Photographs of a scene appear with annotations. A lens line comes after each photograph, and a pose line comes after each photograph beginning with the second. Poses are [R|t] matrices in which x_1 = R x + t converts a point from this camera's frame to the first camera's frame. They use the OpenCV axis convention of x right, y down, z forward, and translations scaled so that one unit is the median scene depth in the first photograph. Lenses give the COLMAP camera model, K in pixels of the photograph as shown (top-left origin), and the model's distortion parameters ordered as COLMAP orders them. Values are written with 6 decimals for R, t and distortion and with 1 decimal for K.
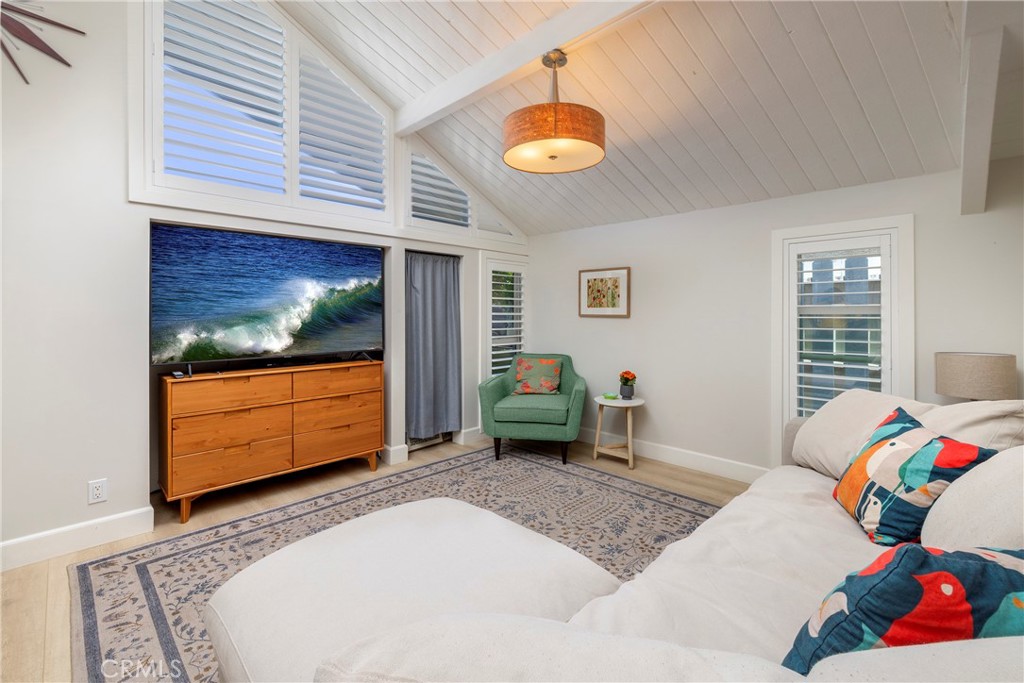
lens RADIAL K [[438.8, 0, 527.9], [0, 438.8, 313.9], [0, 0, 1]] dist [0.000498, 0.001255]
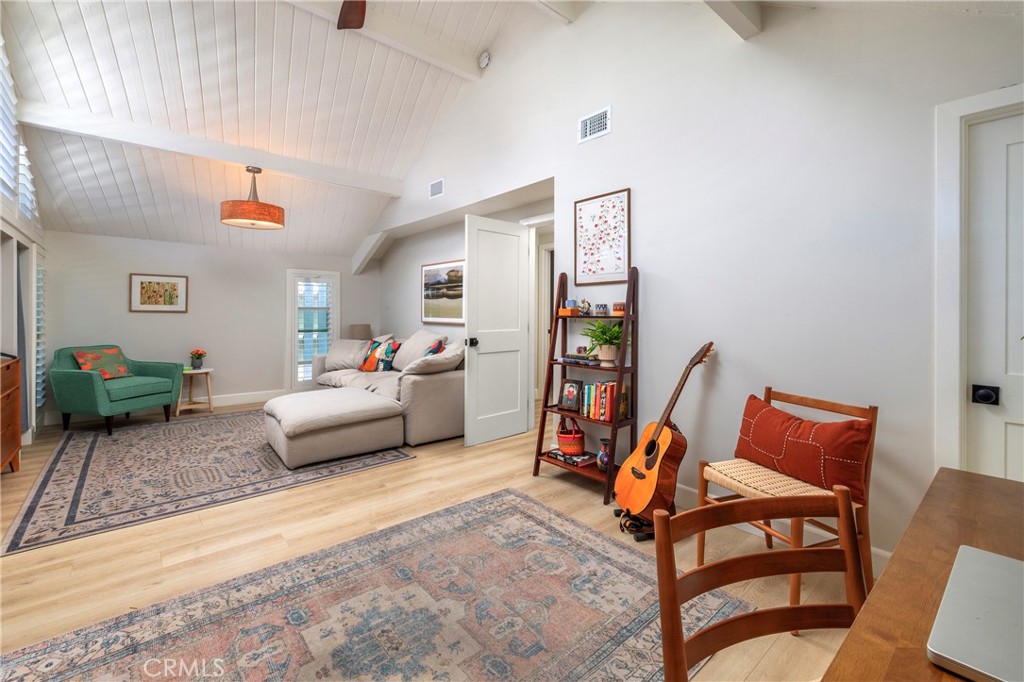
lens RADIAL K [[438.8, 0, 509.6], [0, 438.8, 313.2], [0, 0, 1]] dist [0.000498, 0.001255]
pose [[0.080024, 0.003447, 0.996787, -1.124237], [-0.000094, 0.999994, -0.003450, 0.015398], [-0.996793, 0.000183, 0.080024, -0.136205]]
